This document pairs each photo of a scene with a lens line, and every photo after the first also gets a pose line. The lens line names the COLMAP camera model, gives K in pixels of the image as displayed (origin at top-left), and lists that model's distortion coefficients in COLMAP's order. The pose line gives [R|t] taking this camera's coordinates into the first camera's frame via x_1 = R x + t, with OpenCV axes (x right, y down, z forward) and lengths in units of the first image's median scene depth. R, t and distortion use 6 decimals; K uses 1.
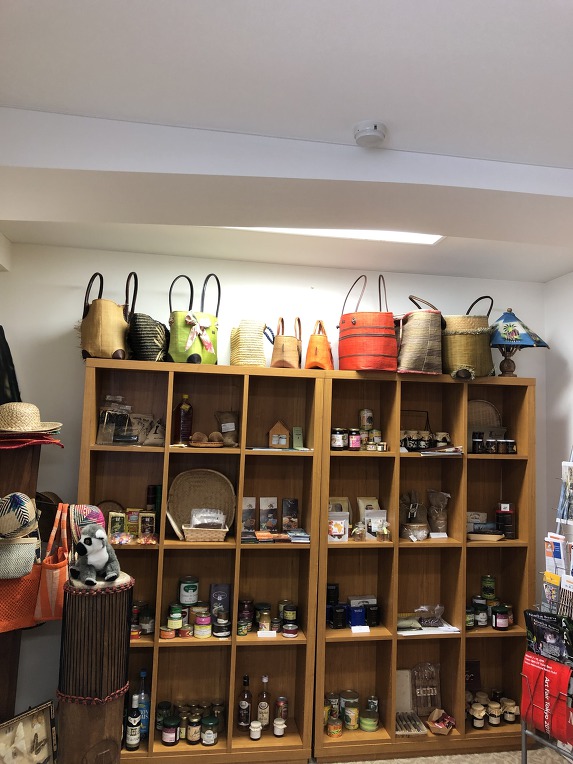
lens RADIAL K [[623.7, 0, 287.5], [0, 623.7, 382.7], [0, 0, 1]] dist [0.005963, 0.000095]
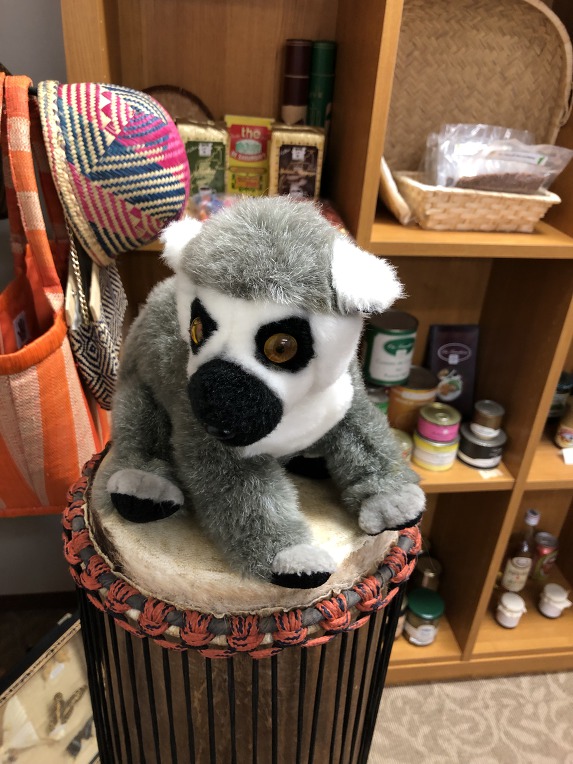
lens RADIAL K [[623.7, 0, 287.3], [0, 623.7, 382.4], [0, 0, 1]] dist [0.005963, 0.000095]
pose [[0.999331, 0.035181, 0.010041, -0.233810], [-0.034958, 0.837243, 0.545712, 0.146920], [0.010791, -0.545698, 0.837912, 0.687117]]
